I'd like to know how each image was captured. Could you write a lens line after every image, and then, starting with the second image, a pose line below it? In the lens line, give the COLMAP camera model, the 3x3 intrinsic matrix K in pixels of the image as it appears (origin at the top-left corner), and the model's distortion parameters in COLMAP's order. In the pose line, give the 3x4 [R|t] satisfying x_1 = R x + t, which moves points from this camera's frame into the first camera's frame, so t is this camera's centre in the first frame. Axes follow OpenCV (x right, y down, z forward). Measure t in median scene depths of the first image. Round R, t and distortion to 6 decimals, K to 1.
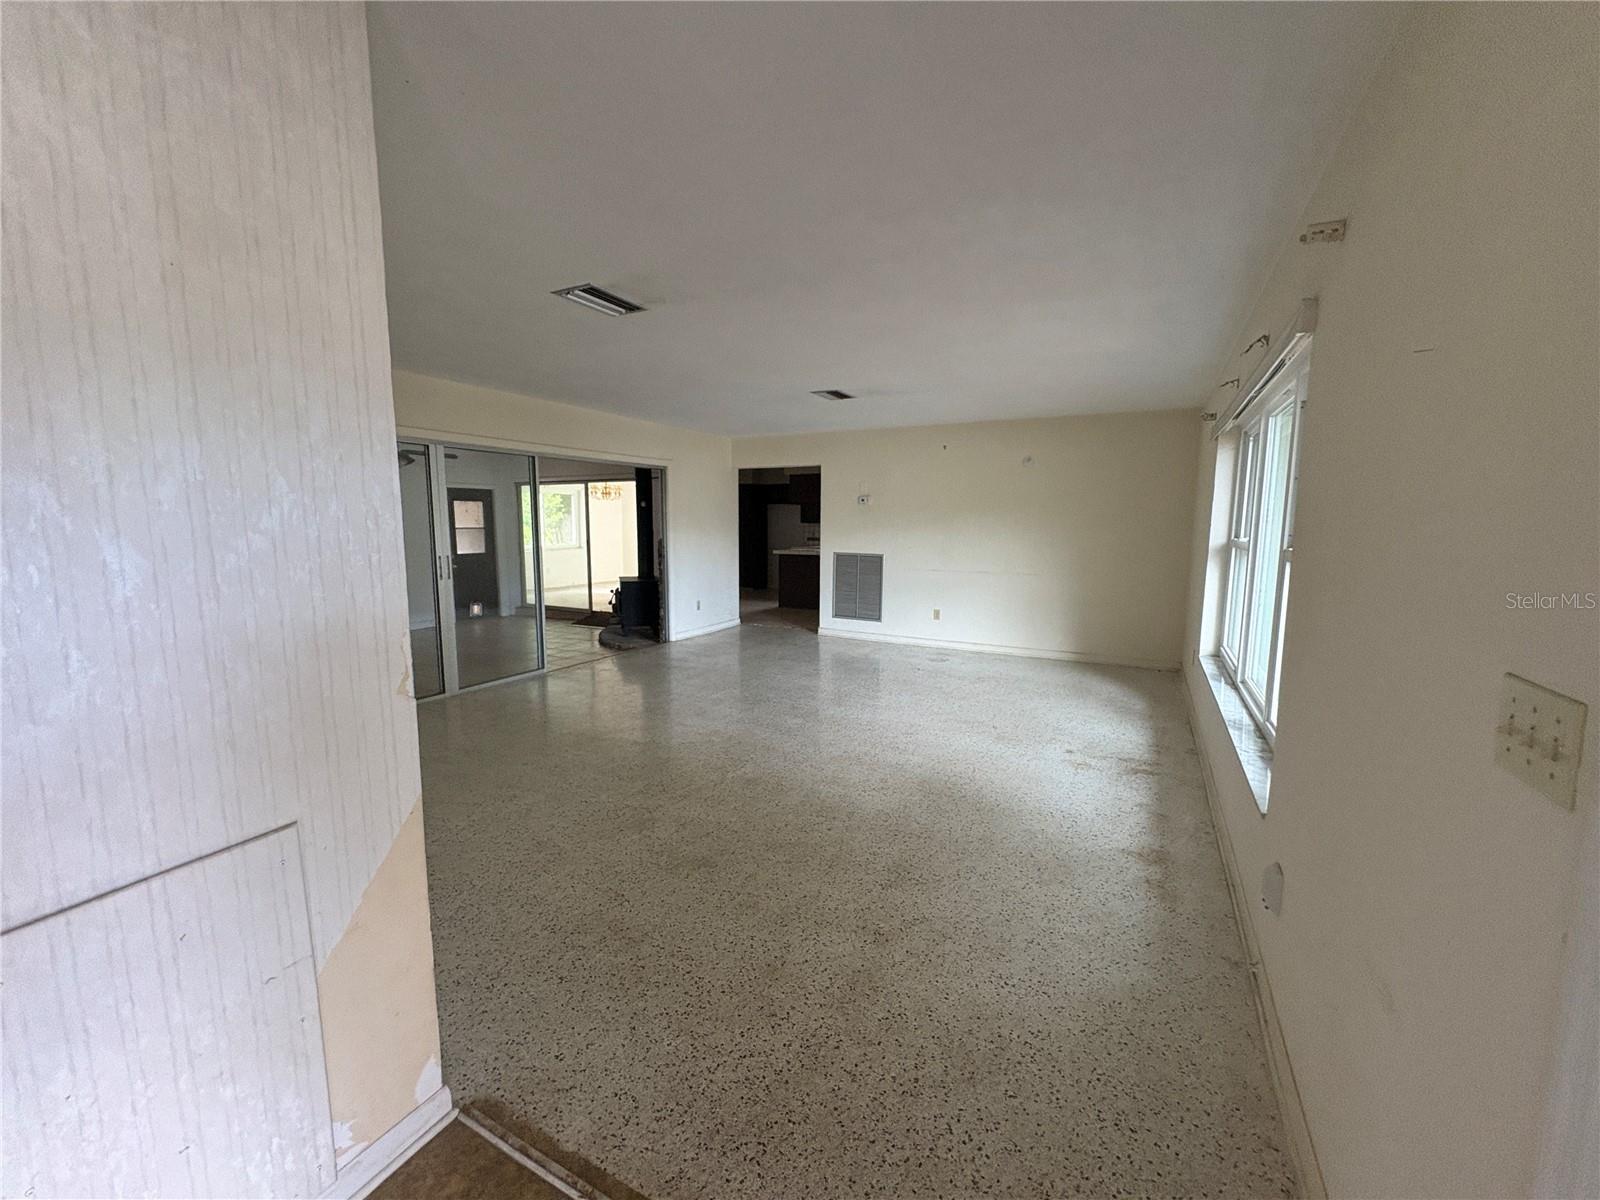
lens RADIAL K [[639.4, 0, 801.0], [0, 639.4, 602.6], [0, 0, 1]] dist [0.001770, 0.000151]
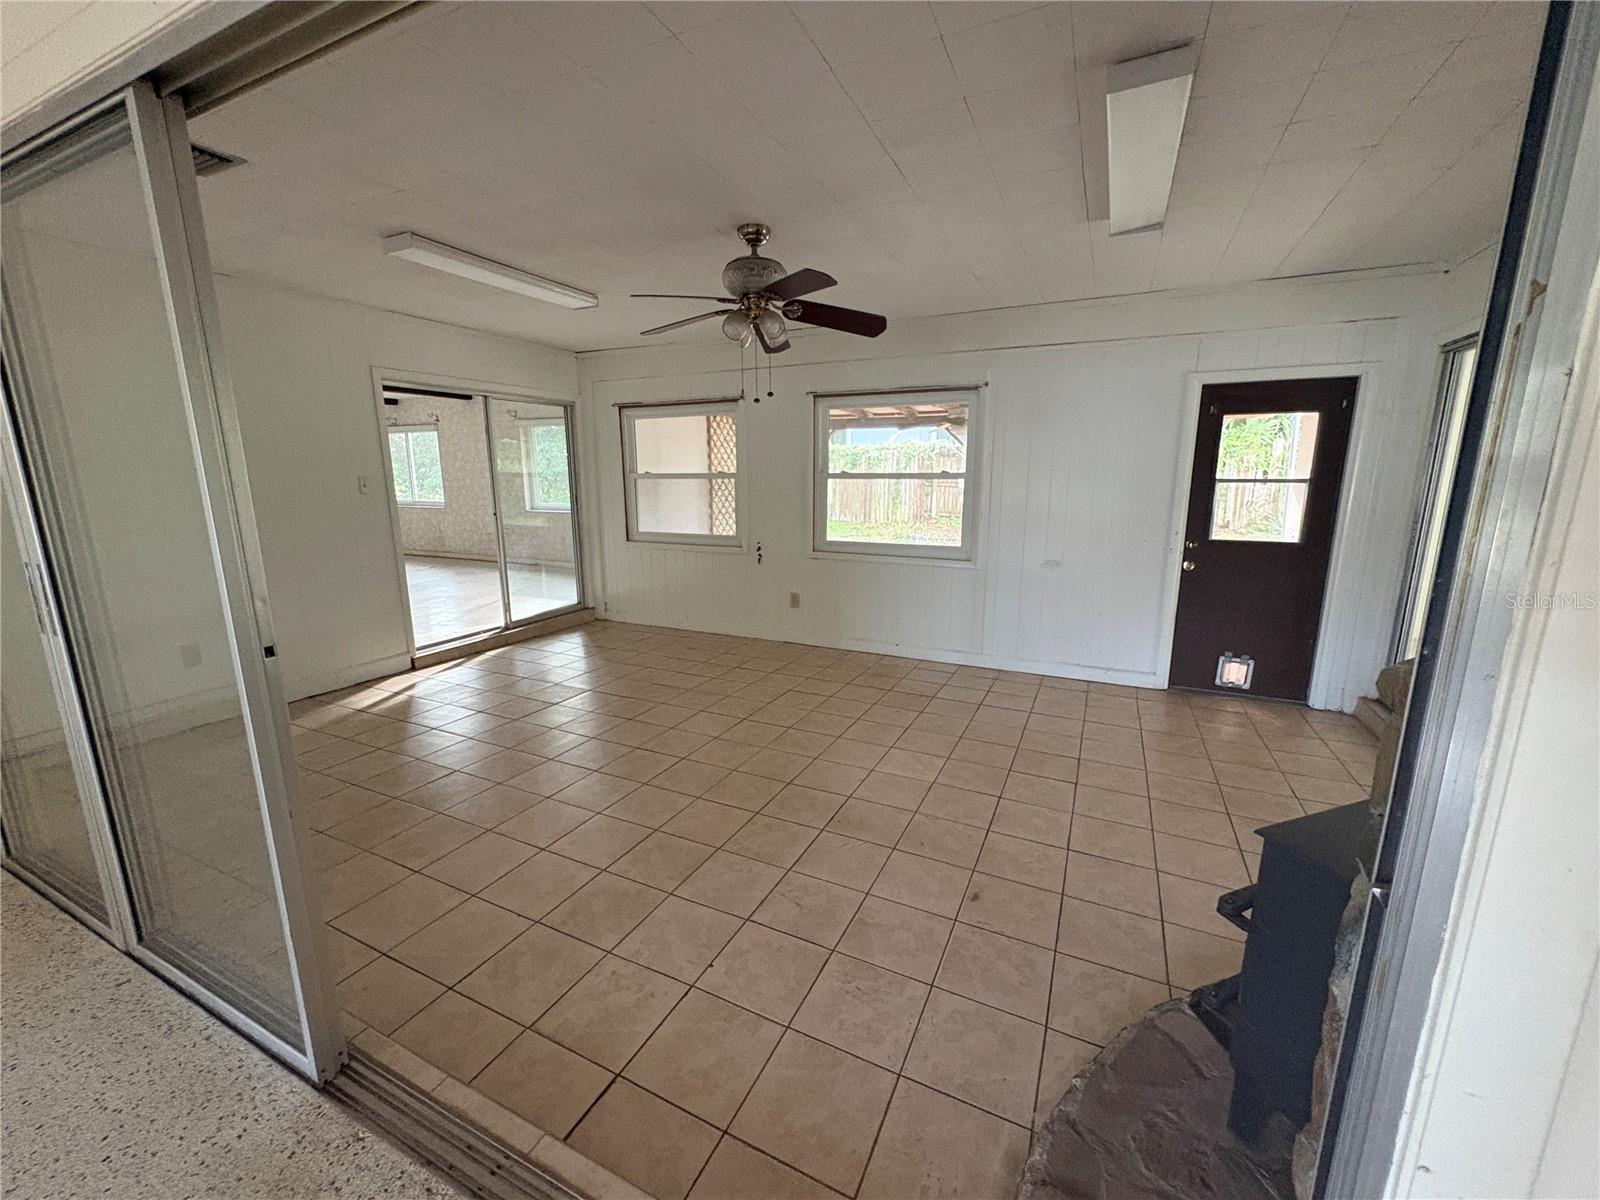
lens RADIAL K [[639.4, 0, 801.3], [0, 639.4, 600.9], [0, 0, 1]] dist [0.001770, 0.000151]
pose [[0.044239, 0.189604, -0.980863, -0.109121], [-0.122442, 0.975452, 0.183036, -0.078153], [0.991489, 0.112002, 0.066368, 0.677945]]
